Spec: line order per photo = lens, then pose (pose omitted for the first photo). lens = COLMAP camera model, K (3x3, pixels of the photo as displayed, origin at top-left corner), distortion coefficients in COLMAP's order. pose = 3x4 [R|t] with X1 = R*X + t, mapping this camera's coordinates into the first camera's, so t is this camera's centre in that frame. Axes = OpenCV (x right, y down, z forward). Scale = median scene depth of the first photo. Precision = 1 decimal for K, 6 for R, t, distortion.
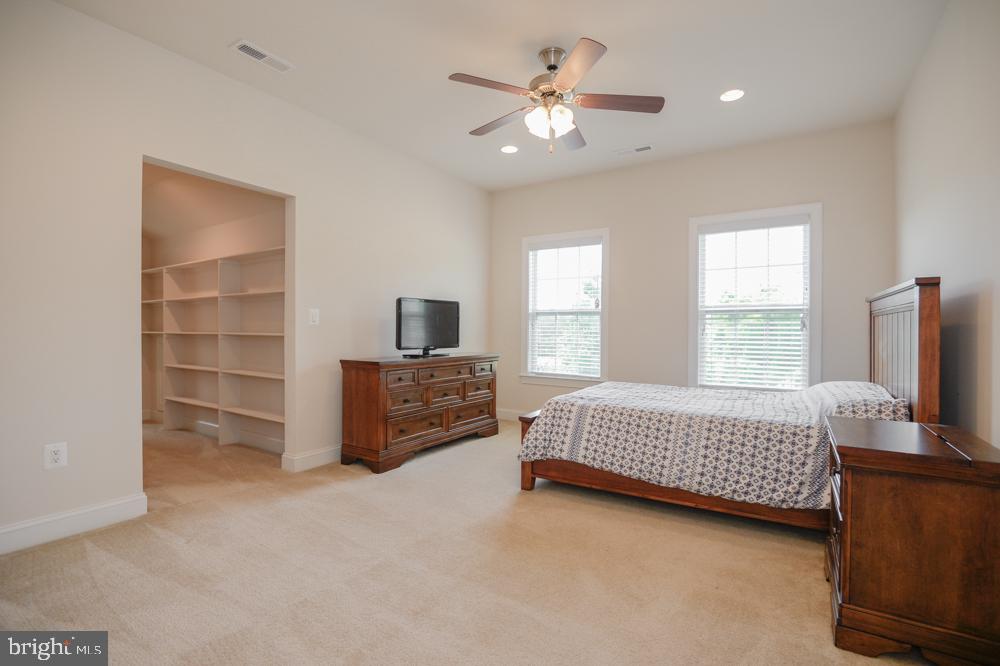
lens RADIAL K [[462.7, 0, 500.0], [0, 462.7, 333.0], [0, 0, 1]] dist [-0.000220, -0.018173]
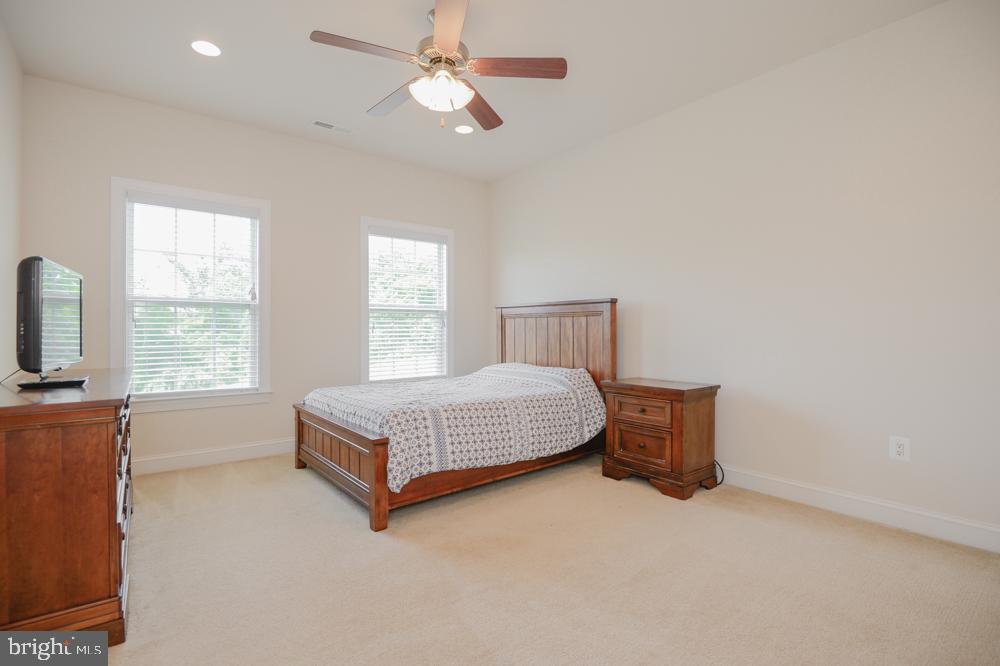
lens RADIAL K [[502.4, 0, 496.6], [0, 502.4, 319.1], [0, 0, 1]] dist [0.043233, -0.000147]
pose [[0.298996, 0.007245, 0.954227, -0.696594], [0.004457, 0.999950, -0.008989, -0.018580], [-0.954244, 0.006941, 0.298949, 0.513772]]
